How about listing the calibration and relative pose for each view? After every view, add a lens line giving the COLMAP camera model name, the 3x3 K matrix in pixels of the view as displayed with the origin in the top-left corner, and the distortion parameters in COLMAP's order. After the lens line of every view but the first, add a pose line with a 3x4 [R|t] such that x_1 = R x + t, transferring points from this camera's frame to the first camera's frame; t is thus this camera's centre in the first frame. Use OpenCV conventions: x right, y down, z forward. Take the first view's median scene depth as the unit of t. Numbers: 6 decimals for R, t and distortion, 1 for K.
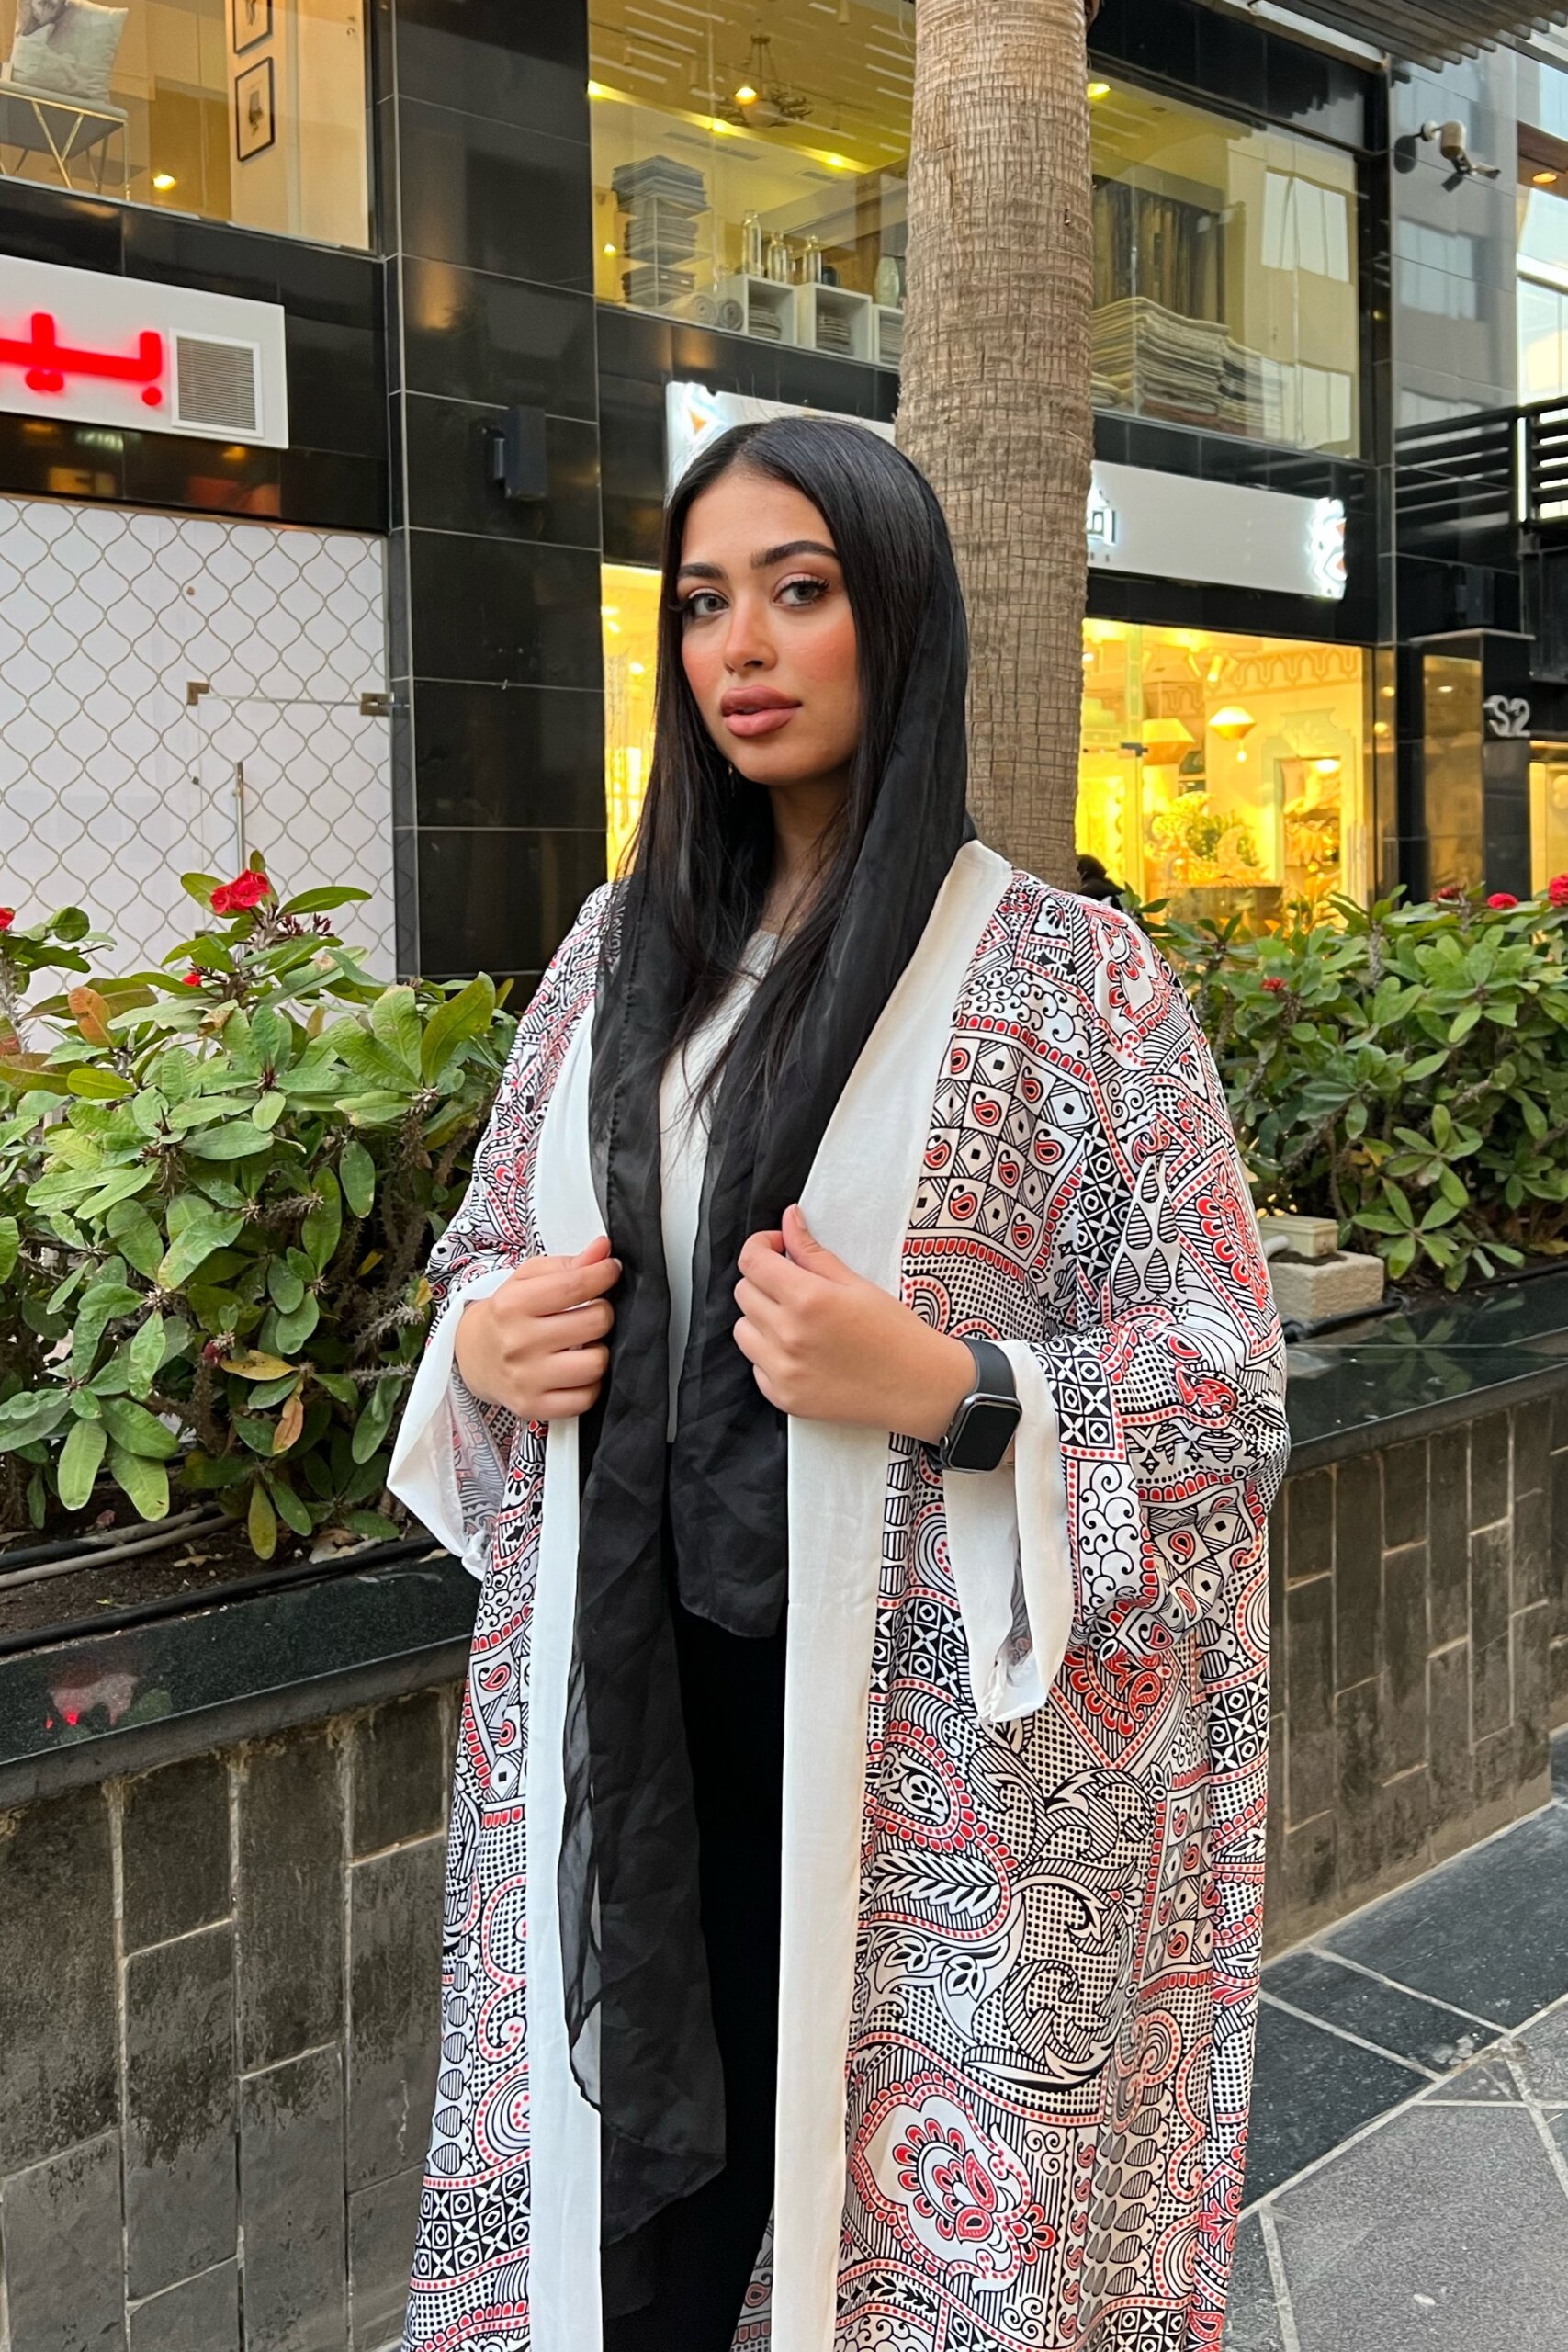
lens RADIAL K [[2146.3, 0, 889.3], [0, 2146.3, 976.8], [0, 0, 1]] dist [-0.071770, -0.000428]
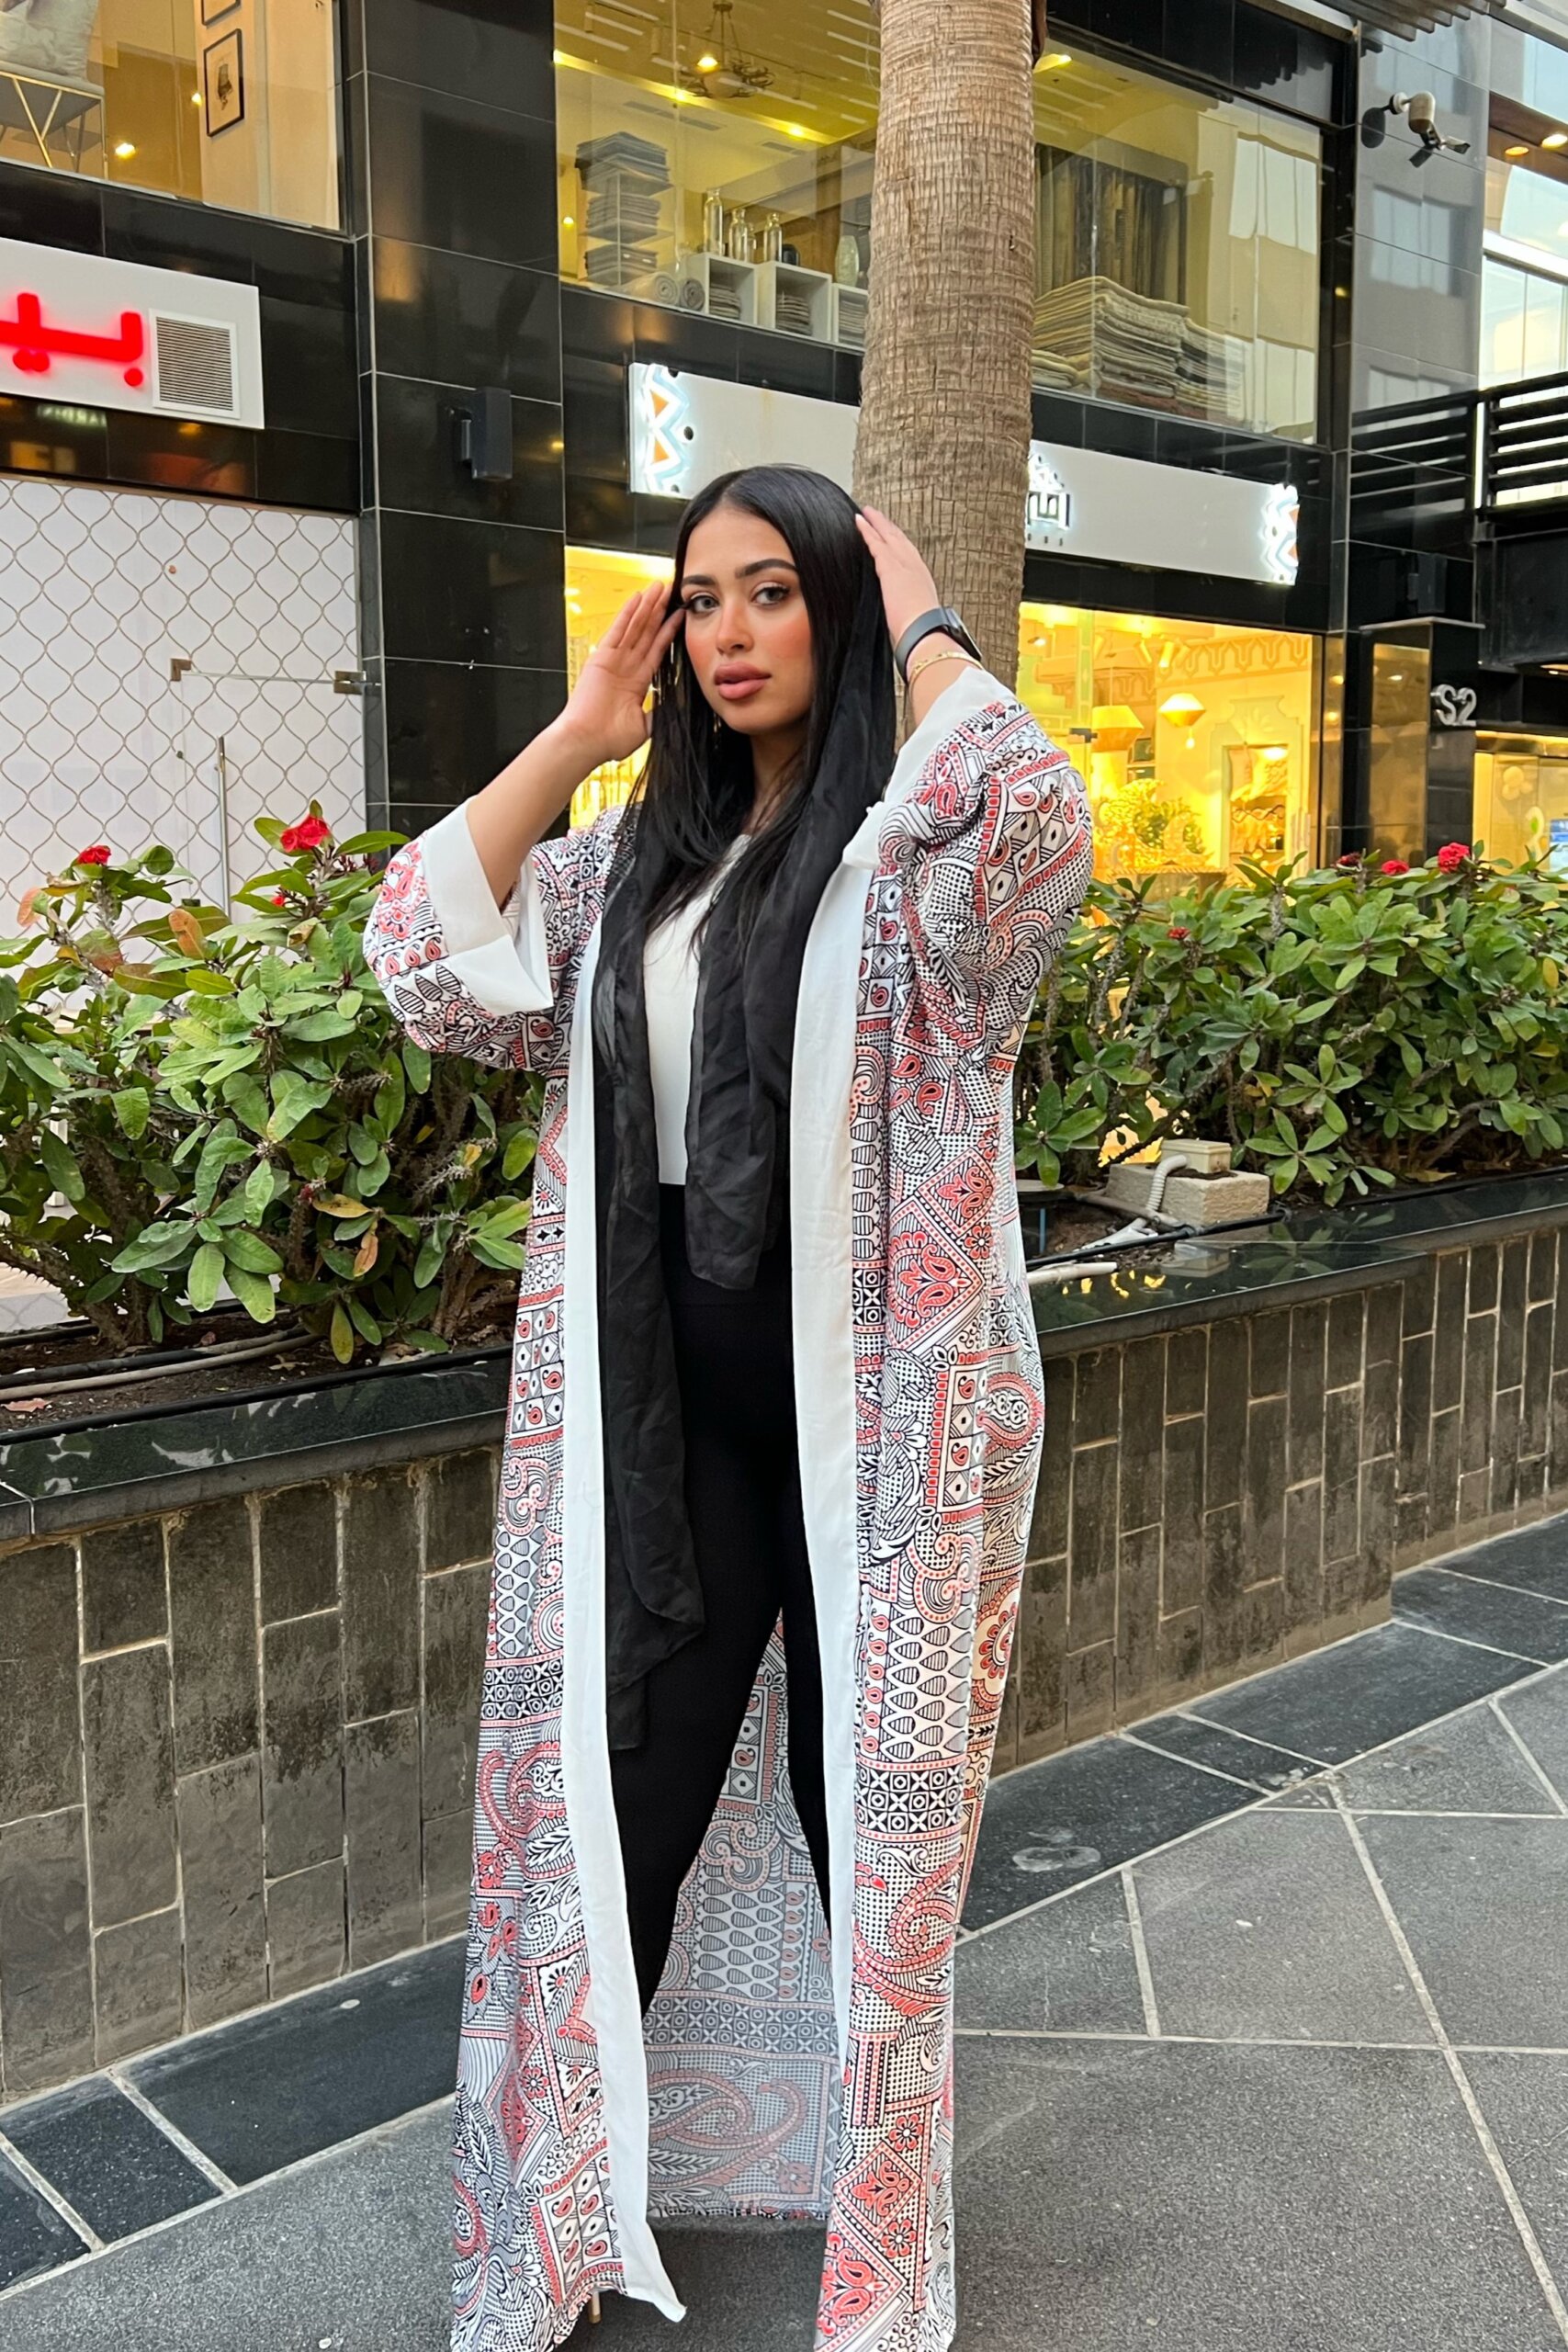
lens RADIAL K [[2111.7, 0, 784.0], [0, 2111.7, 1176.0], [0, 0, 1]] dist [-0.006914, -0.077857]
pose [[0.999602, 0.014203, -0.024363, -0.002442], [-0.011698, 0.994917, 0.100020, 0.019993], [0.025659, -0.099695, 0.994687, -0.128992]]
